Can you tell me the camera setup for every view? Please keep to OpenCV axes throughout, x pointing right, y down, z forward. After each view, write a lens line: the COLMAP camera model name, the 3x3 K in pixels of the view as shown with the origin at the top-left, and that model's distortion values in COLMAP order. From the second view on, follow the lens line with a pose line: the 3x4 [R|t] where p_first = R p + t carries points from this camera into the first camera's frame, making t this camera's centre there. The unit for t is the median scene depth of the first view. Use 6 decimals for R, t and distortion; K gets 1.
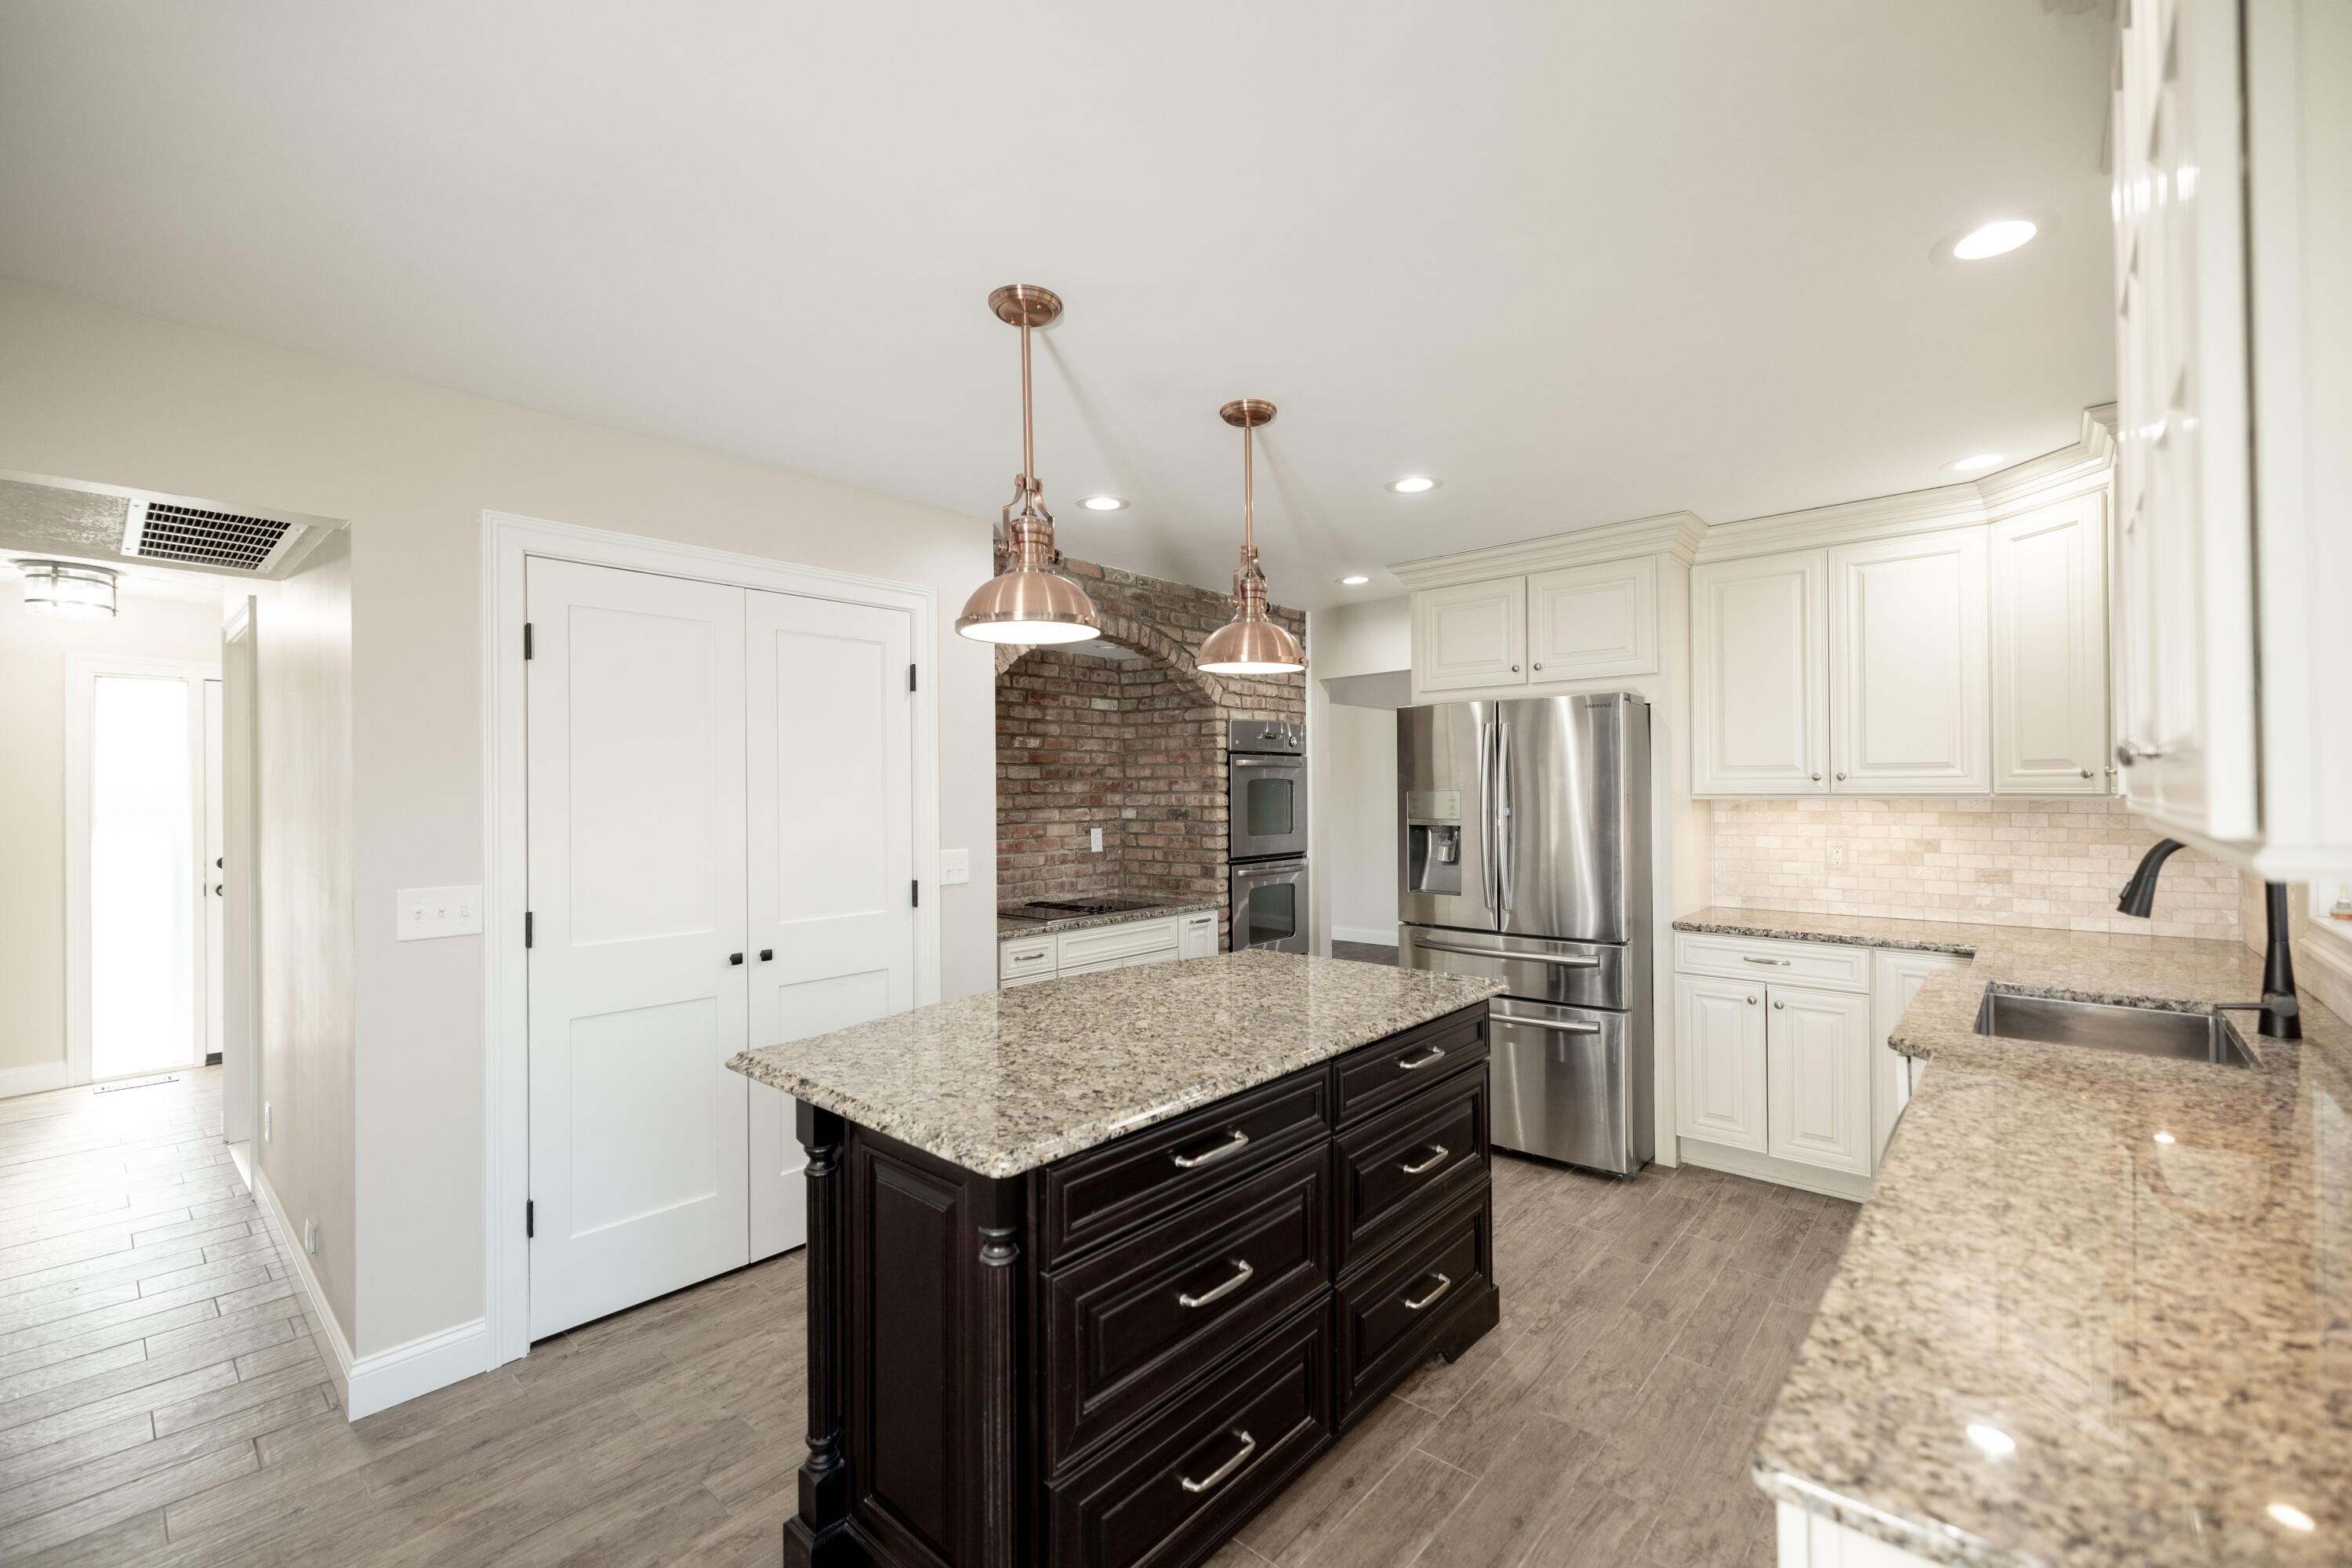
lens RADIAL K [[979.2, 0, 1176.0], [0, 979.2, 784.0], [0, 0, 1]] dist [0.000941, -0.000240]
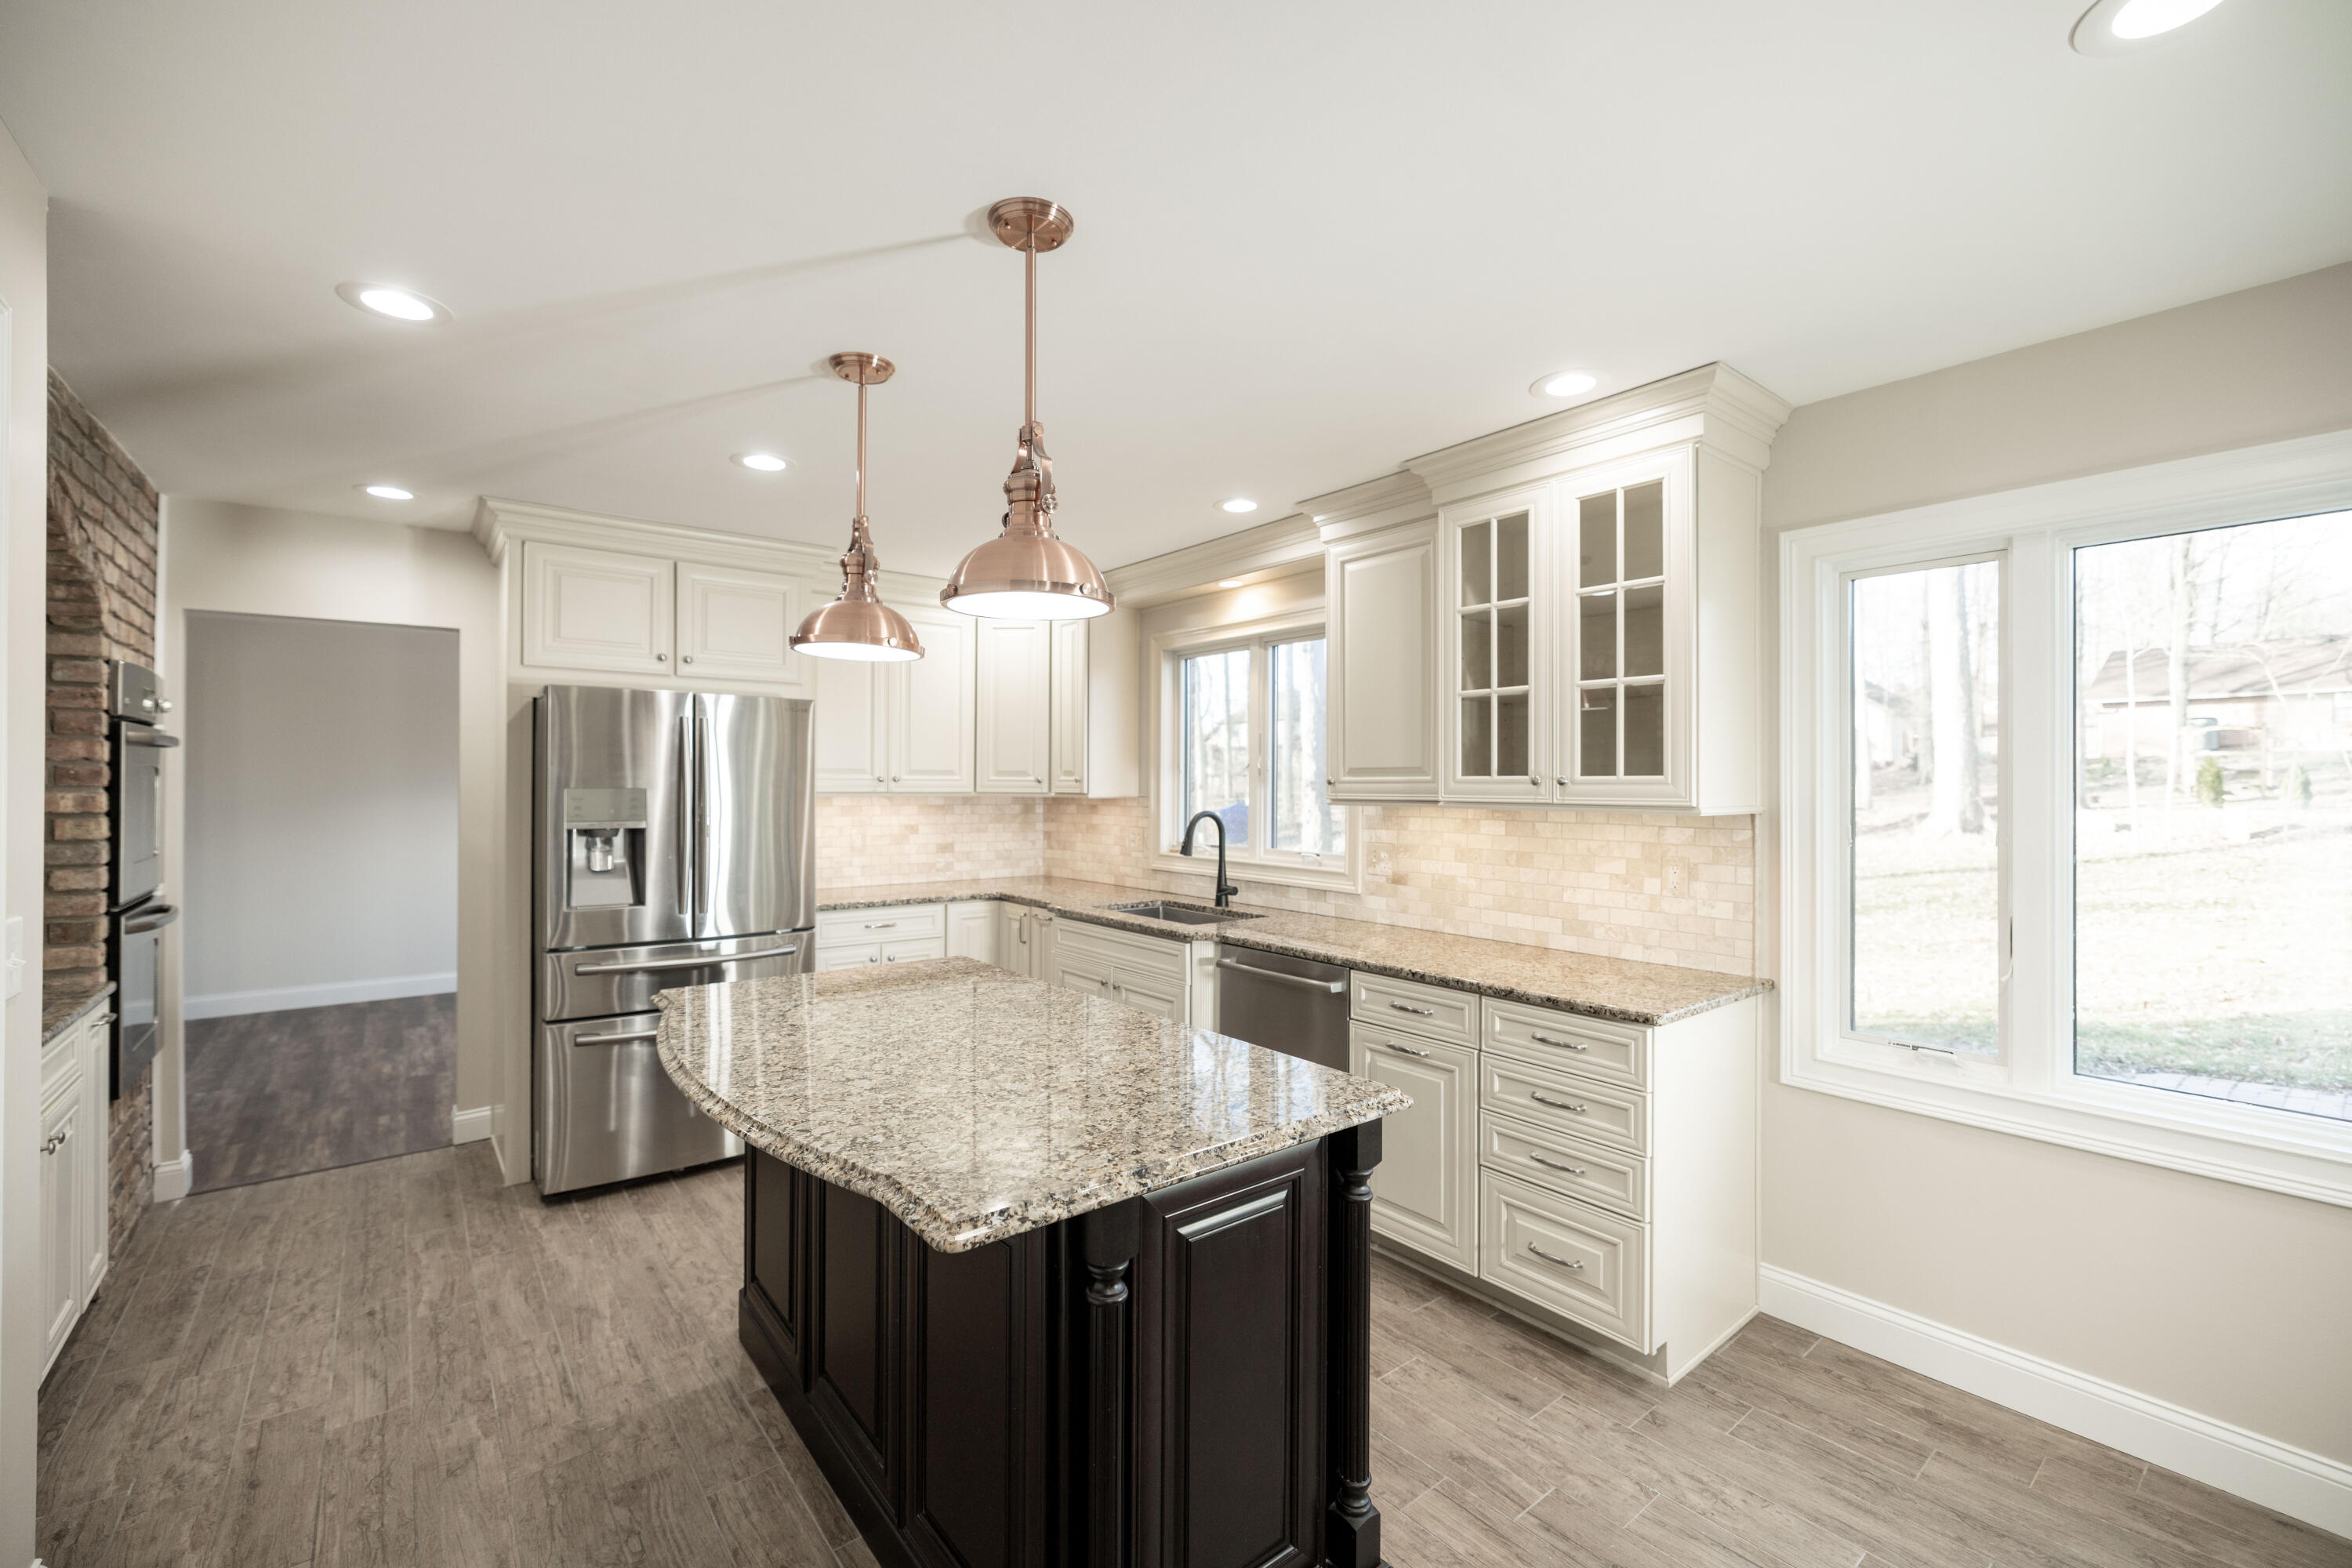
lens RADIAL K [[979.2, 0, 1176.0], [0, 979.2, 784.0], [0, 0, 1]] dist [0.000941, -0.000240]
pose [[0.163030, 0.006747, 0.986598, -0.579977], [-0.015253, 0.999874, -0.004318, -0.001440], [-0.986503, -0.014345, 0.163112, 0.425053]]
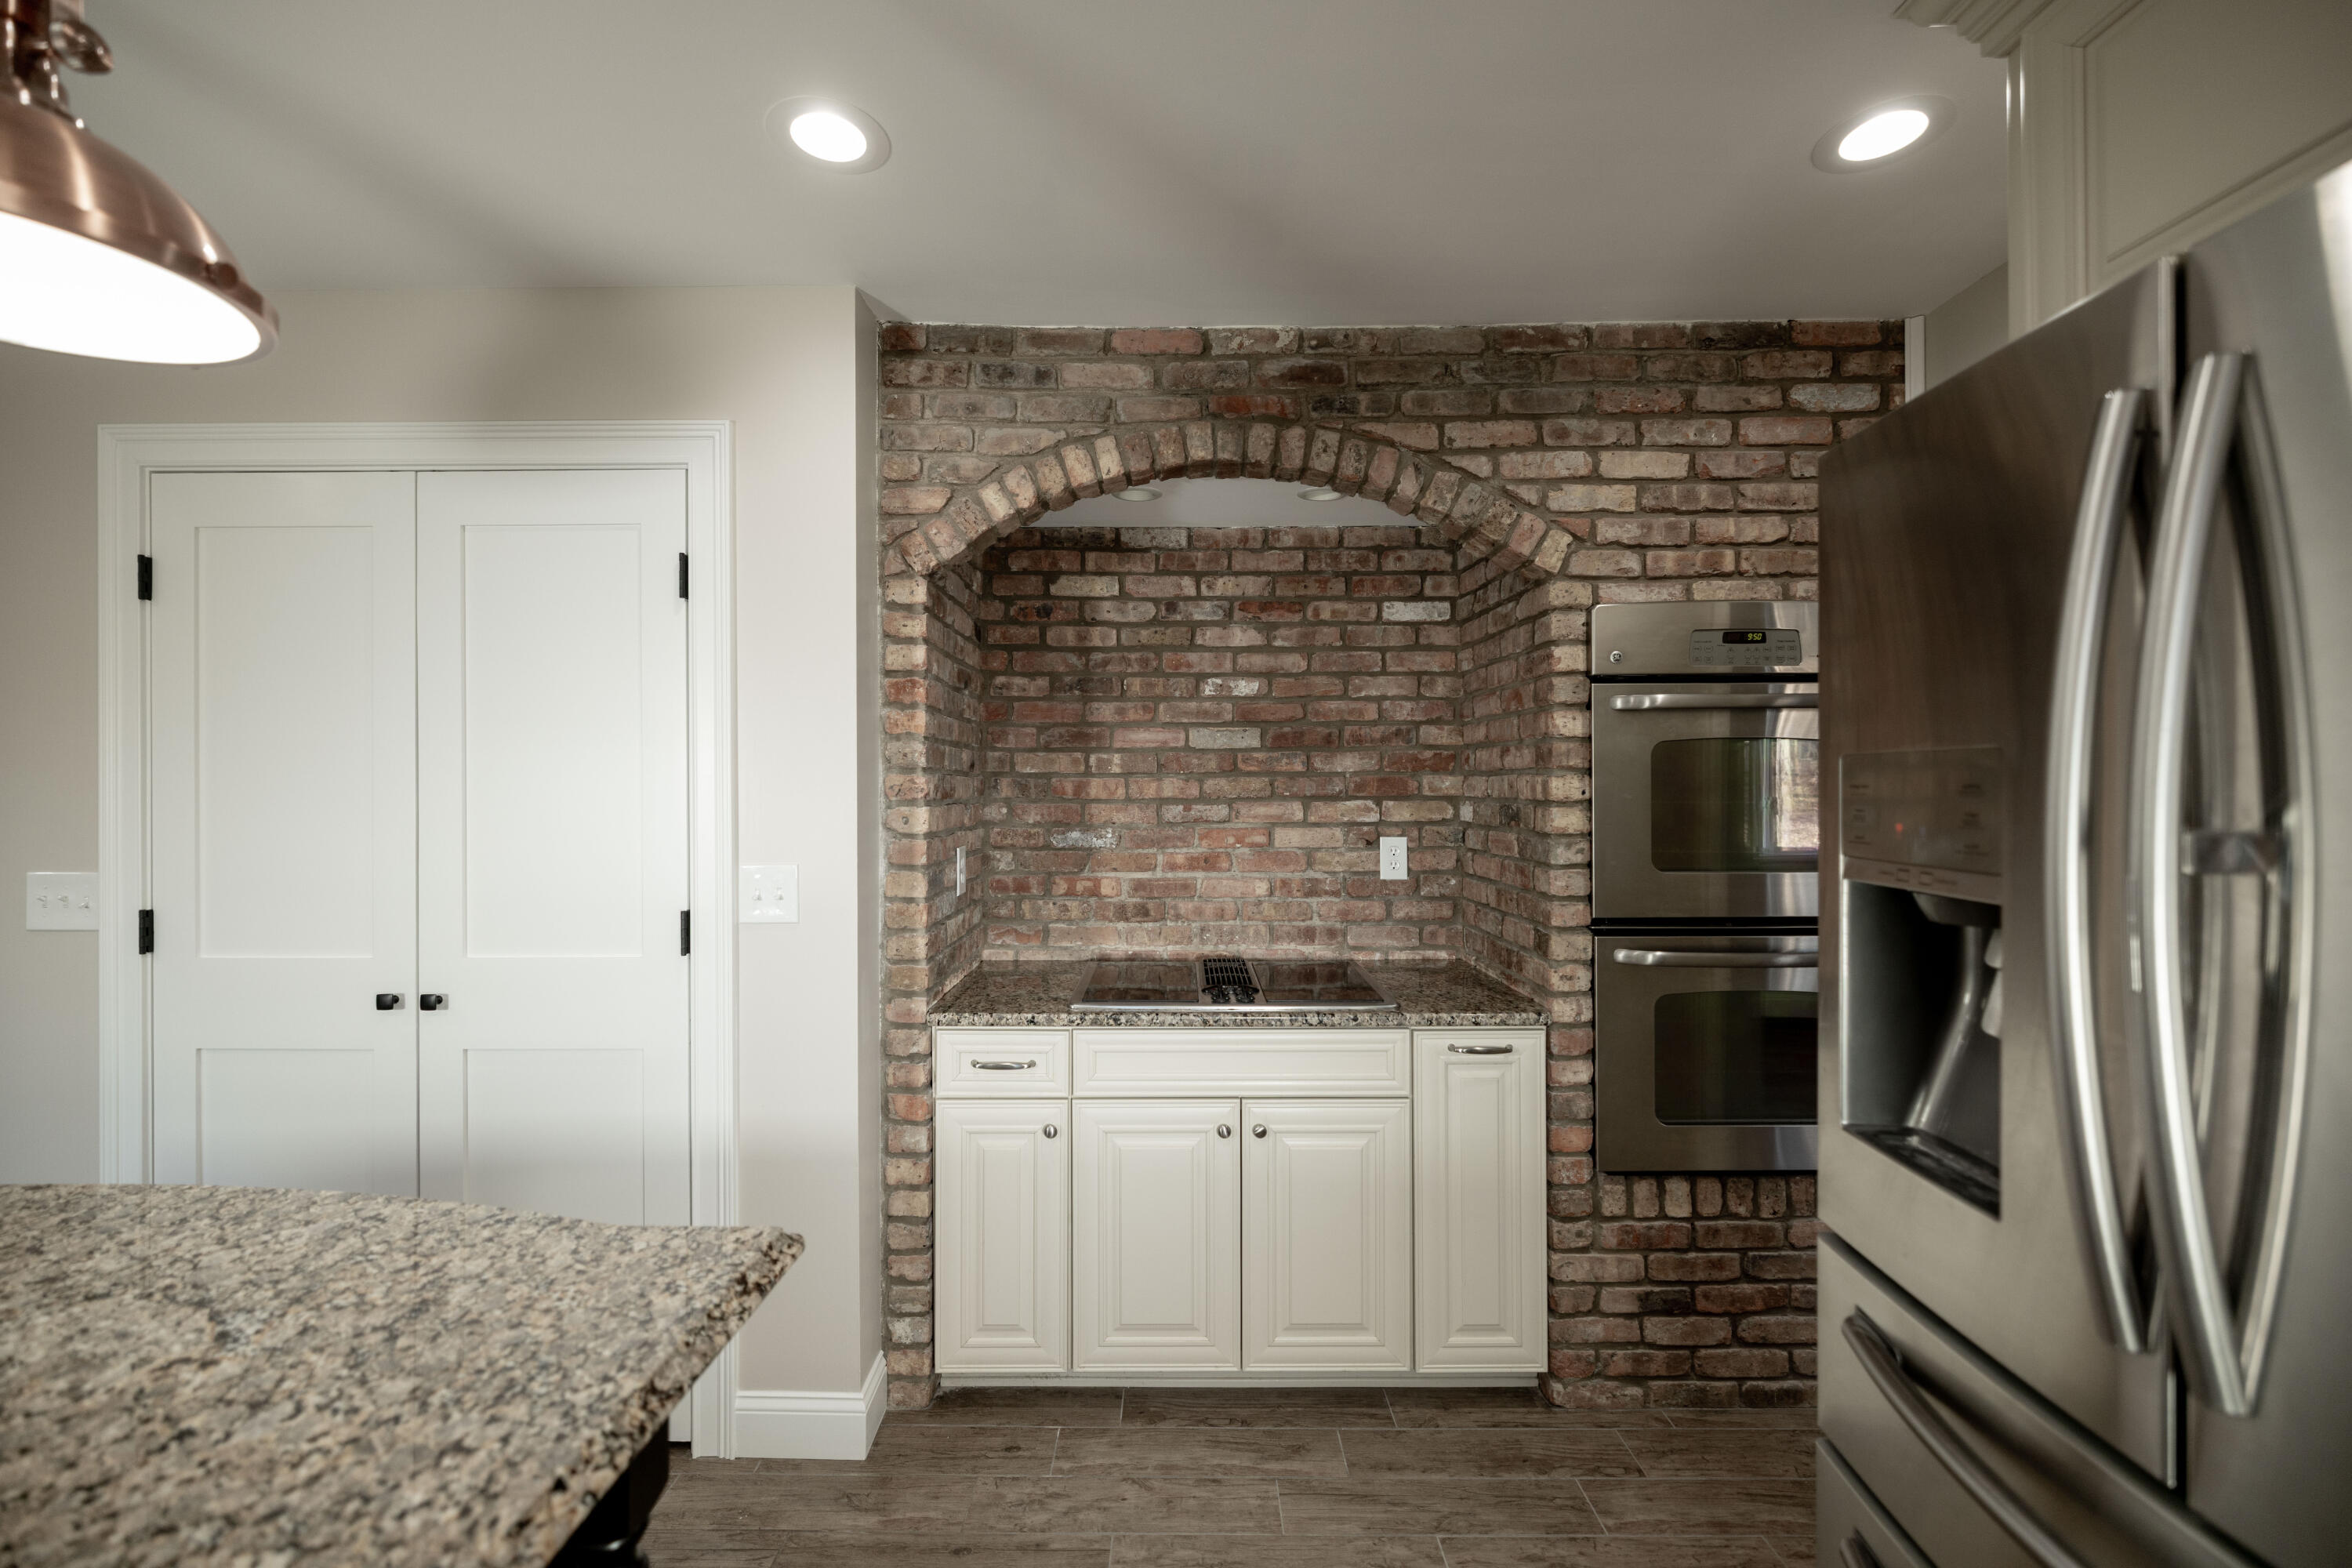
lens RADIAL K [[979.2, 0, 1176.0], [0, 979.2, 784.0], [0, 0, 1]] dist [0.000941, -0.000240]
pose [[0.655803, 0.006570, -0.754904, 0.378344], [0.002302, 0.999940, 0.010703, 0.013425], [0.754929, -0.008757, 0.655748, 0.805683]]
